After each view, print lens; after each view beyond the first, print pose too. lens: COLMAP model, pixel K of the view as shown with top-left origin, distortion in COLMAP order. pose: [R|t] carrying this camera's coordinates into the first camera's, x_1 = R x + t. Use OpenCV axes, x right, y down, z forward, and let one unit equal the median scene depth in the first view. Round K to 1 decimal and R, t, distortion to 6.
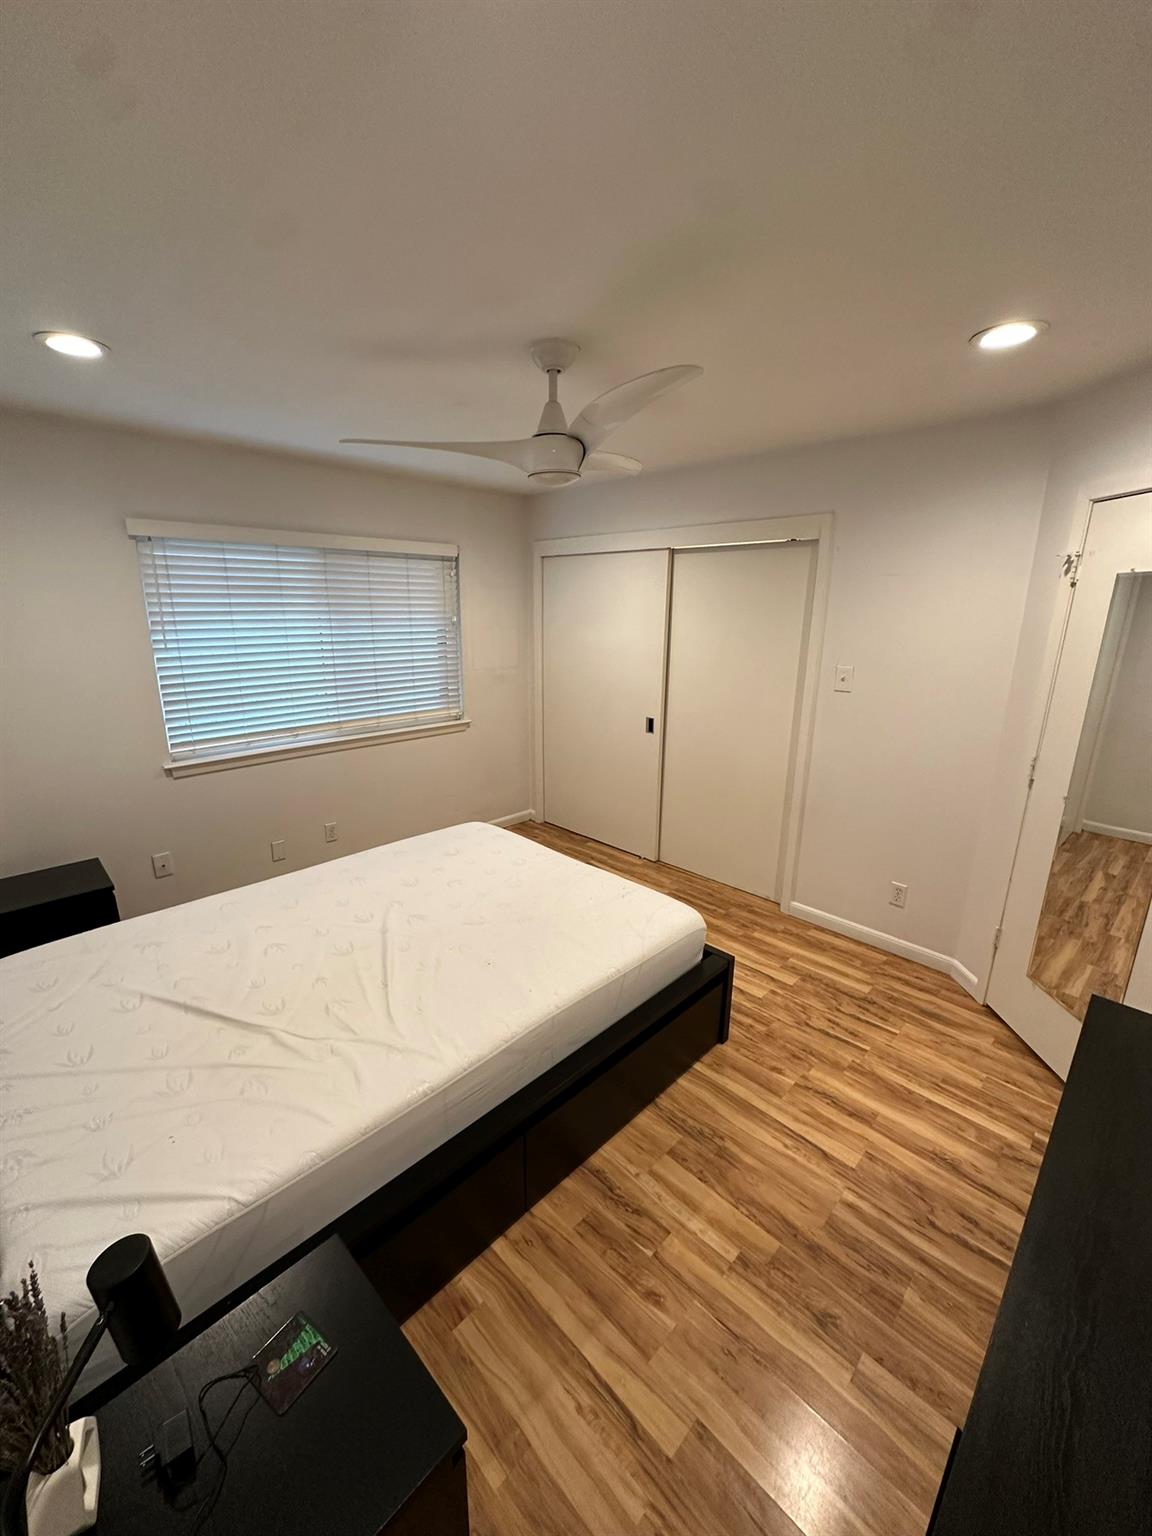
lens RADIAL K [[611.1, 0, 575.8], [0, 611.1, 770.5], [0, 0, 1]] dist [-0.003750, 0.000700]
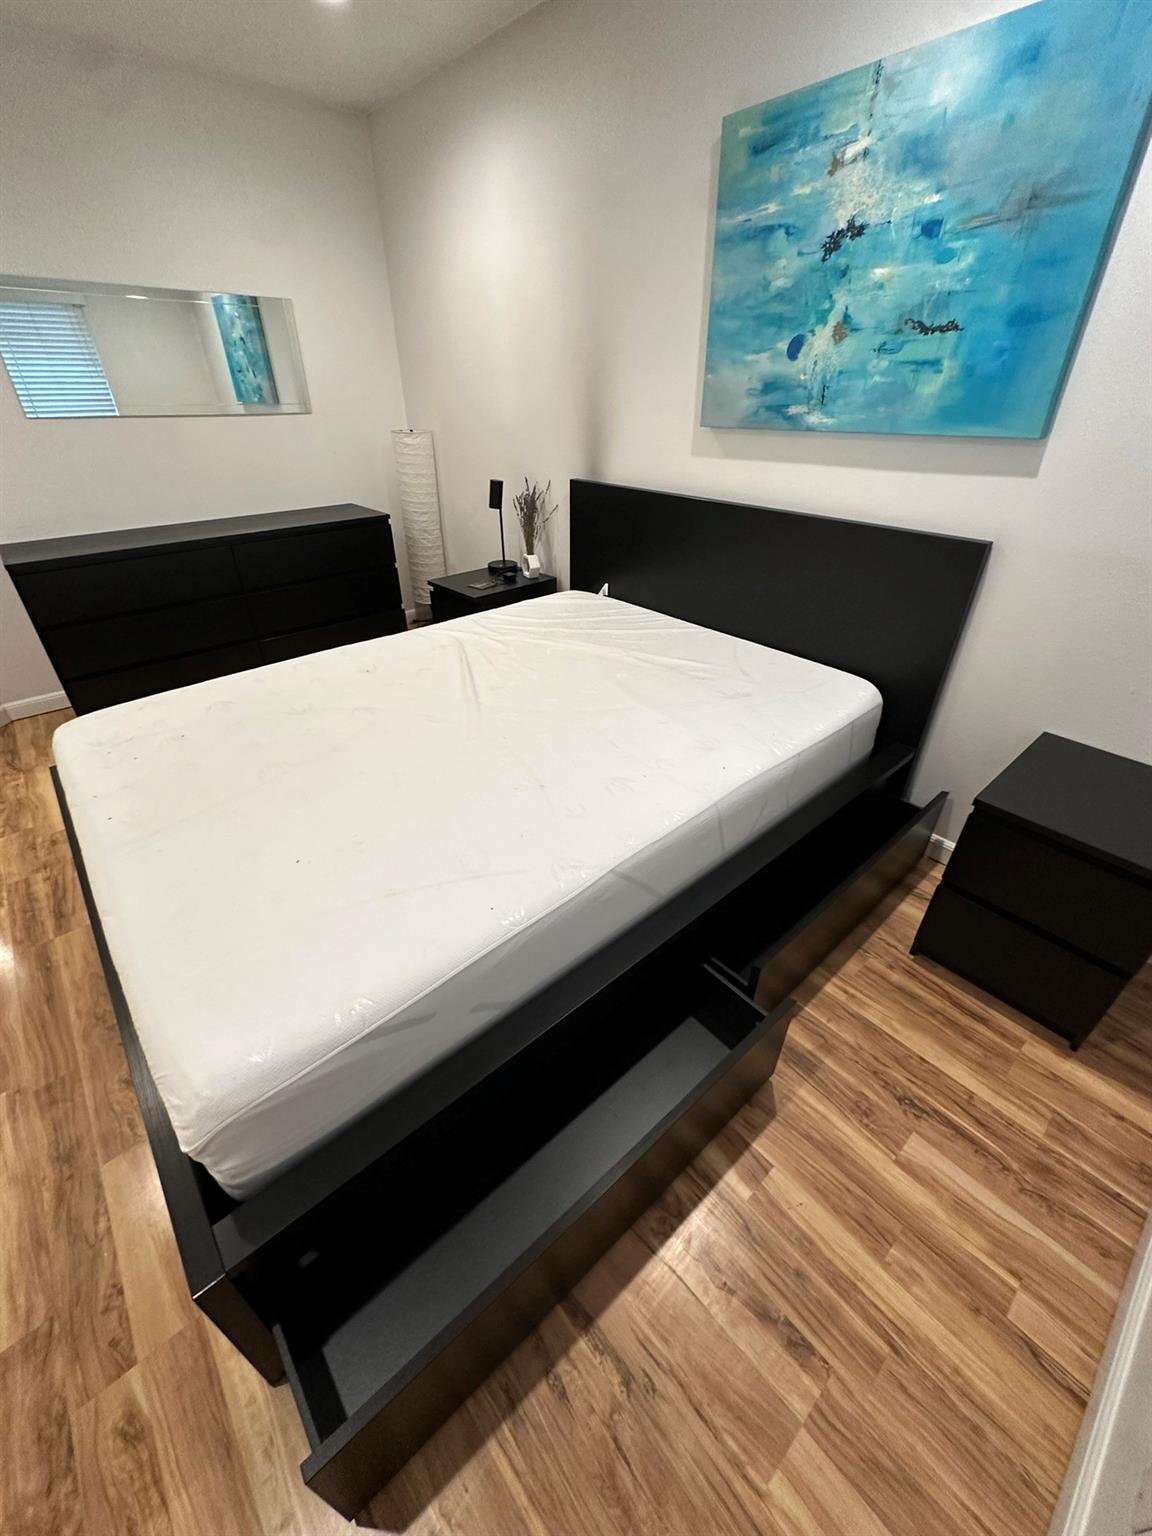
lens RADIAL K [[611.1, 0, 573.8], [0, 611.1, 763.7], [0, 0, 1]] dist [-0.003750, 0.000700]
pose [[-0.997776, -0.038979, 0.054063, -0.611213], [0.013372, 0.677583, 0.735324, -0.356429], [-0.065294, 0.734412, -0.675556, 1.998735]]
